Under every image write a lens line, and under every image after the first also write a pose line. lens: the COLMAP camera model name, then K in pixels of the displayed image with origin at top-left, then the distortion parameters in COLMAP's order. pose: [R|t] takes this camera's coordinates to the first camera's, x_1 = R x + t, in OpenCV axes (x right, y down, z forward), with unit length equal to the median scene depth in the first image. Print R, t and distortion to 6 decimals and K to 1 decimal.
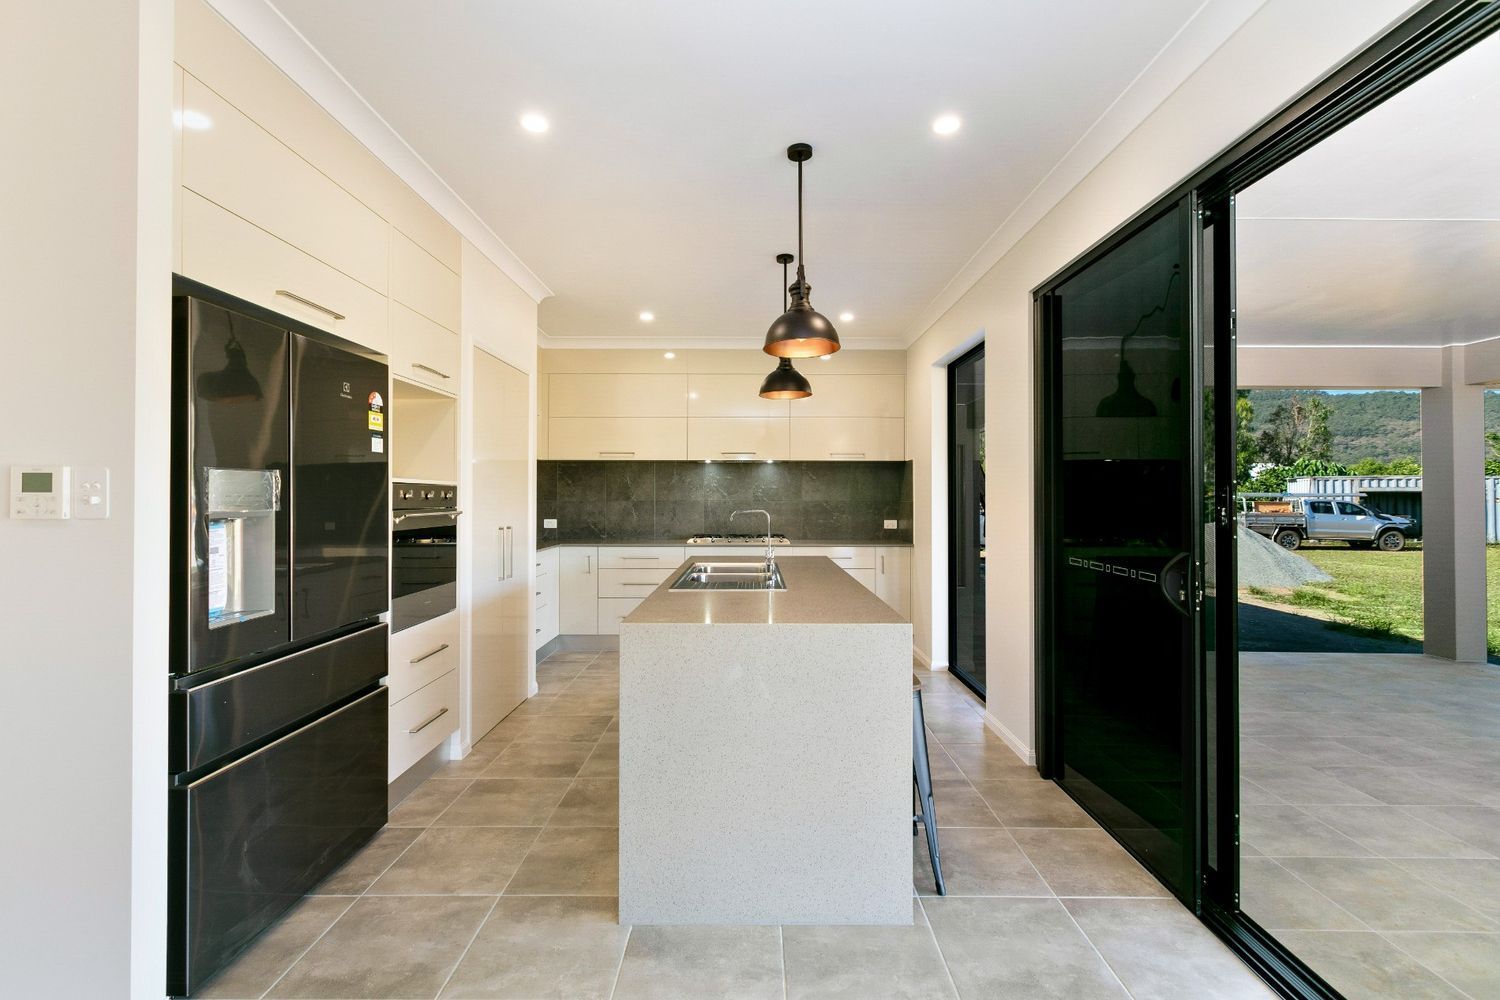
lens RADIAL K [[667.8, 0, 750.0], [0, 667.8, 500.0], [0, 0, 1]] dist [0.000684, -0.000260]
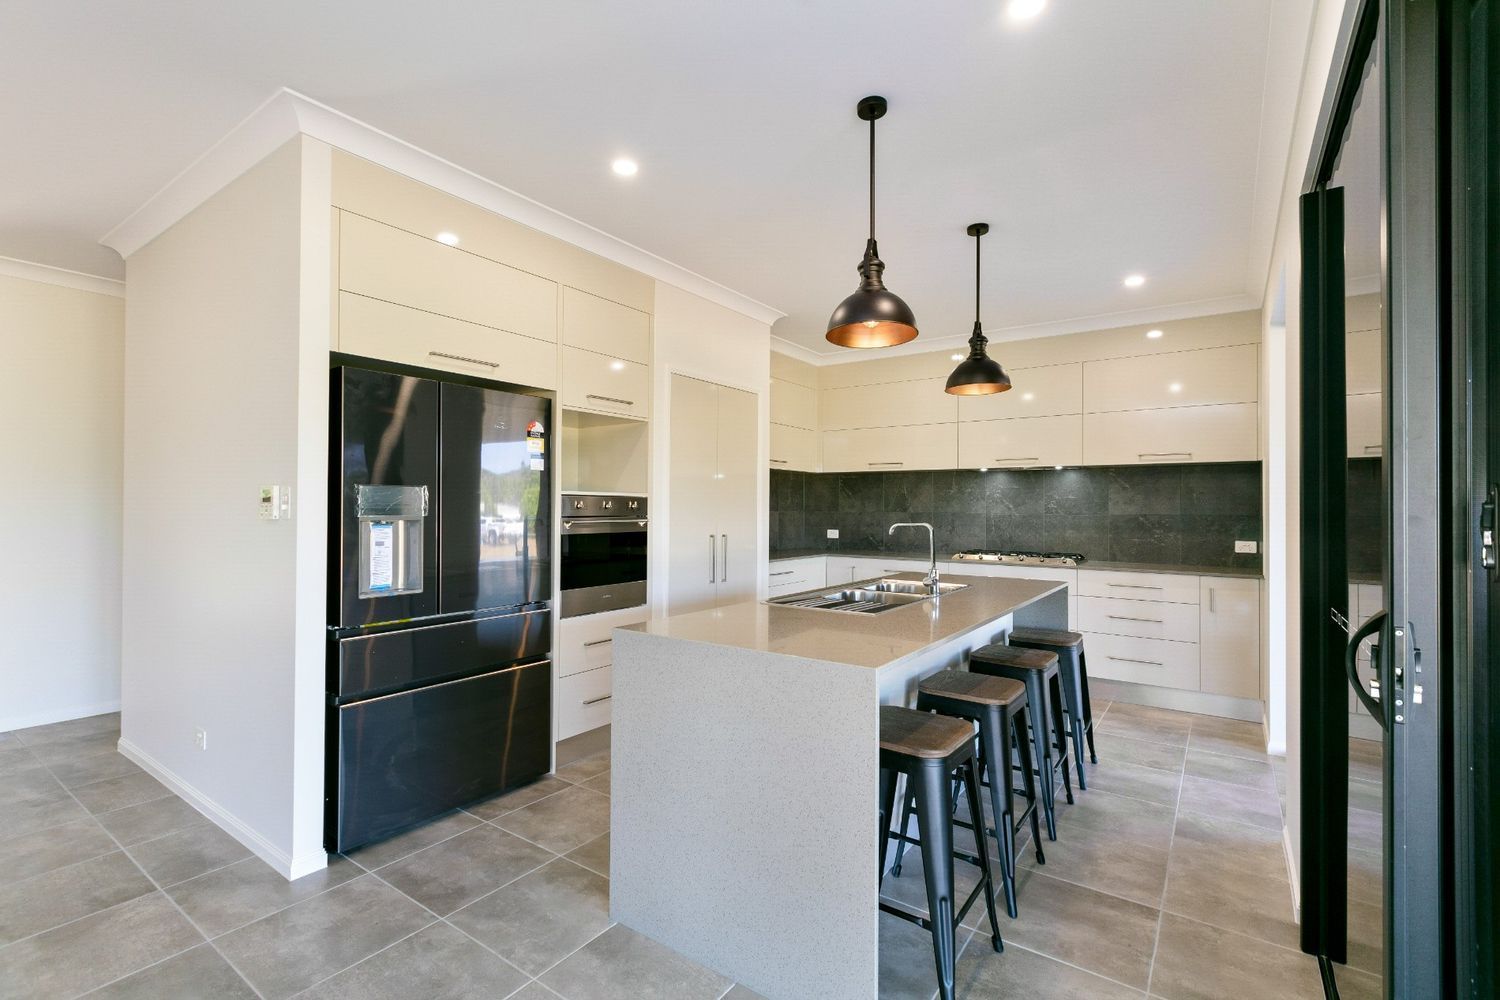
lens RADIAL K [[656.7, 0, 768.4], [0, 656.7, 508.9], [0, 0, 1]] dist [-0.000466, -0.000276]
pose [[0.821188, 0.004588, -0.570639, 0.450655], [-0.007508, 0.999968, -0.002765, 0.000035], [0.570608, 0.006555, 0.821196, 0.226654]]
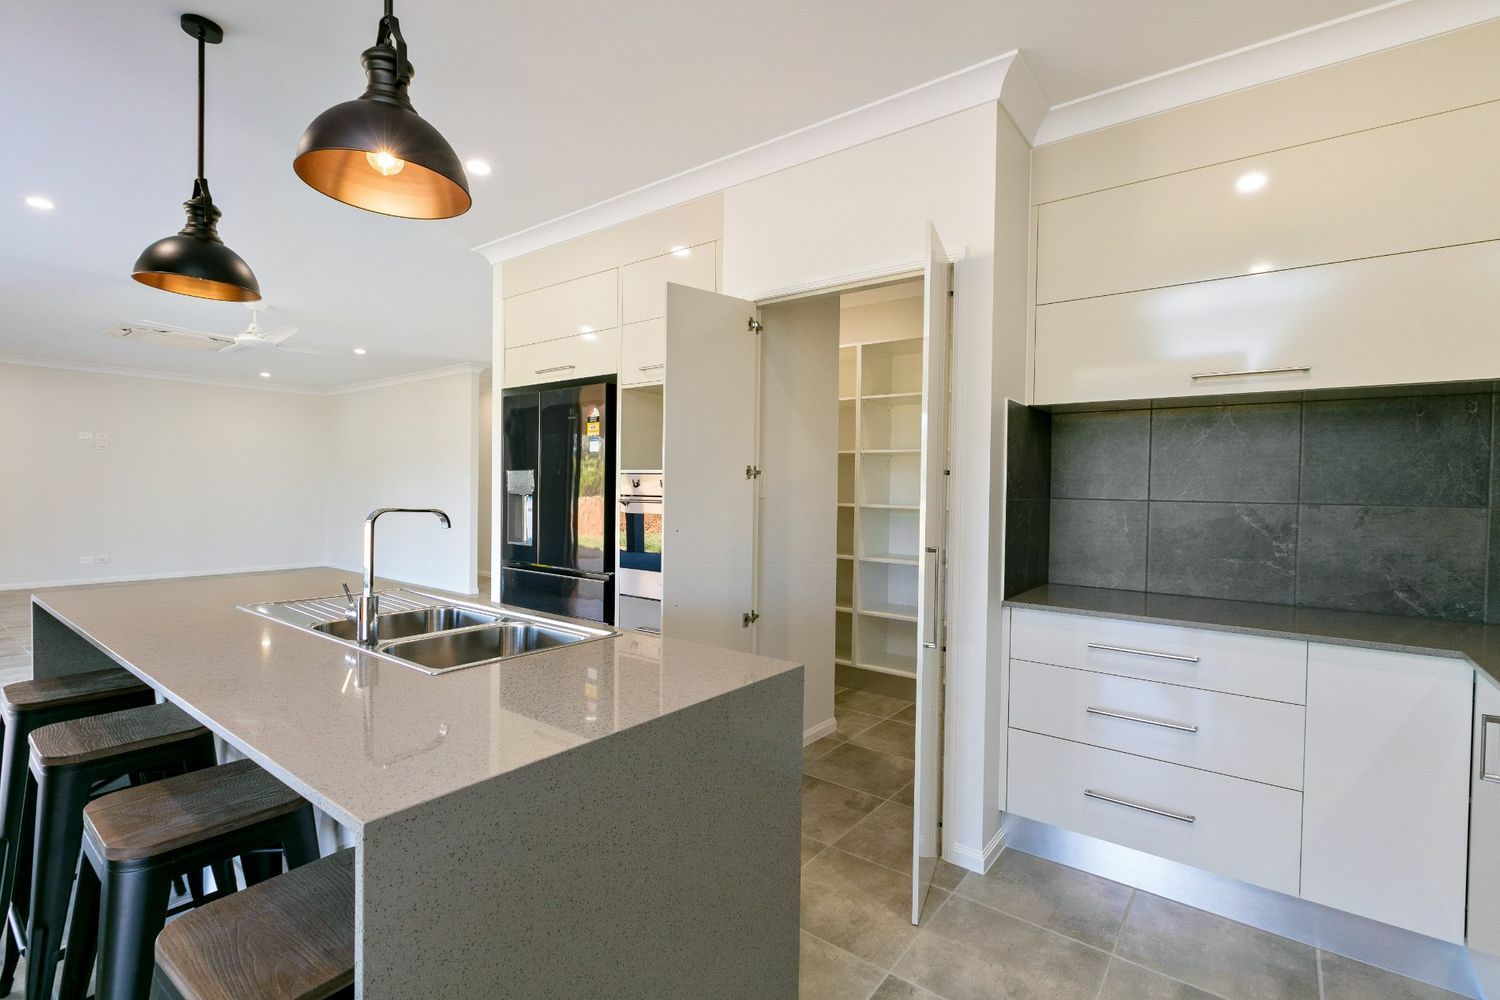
lens RADIAL K [[680.6, 0, 750.0], [0, 680.6, 500.0], [0, 0, 1]] dist [0.001967, 0.000250]
pose [[-0.603221, 0.006565, -0.797547, 0.327802], [-0.014623, 0.999707, 0.019289, -0.003882], [0.797440, 0.023298, -0.602948, 1.924437]]
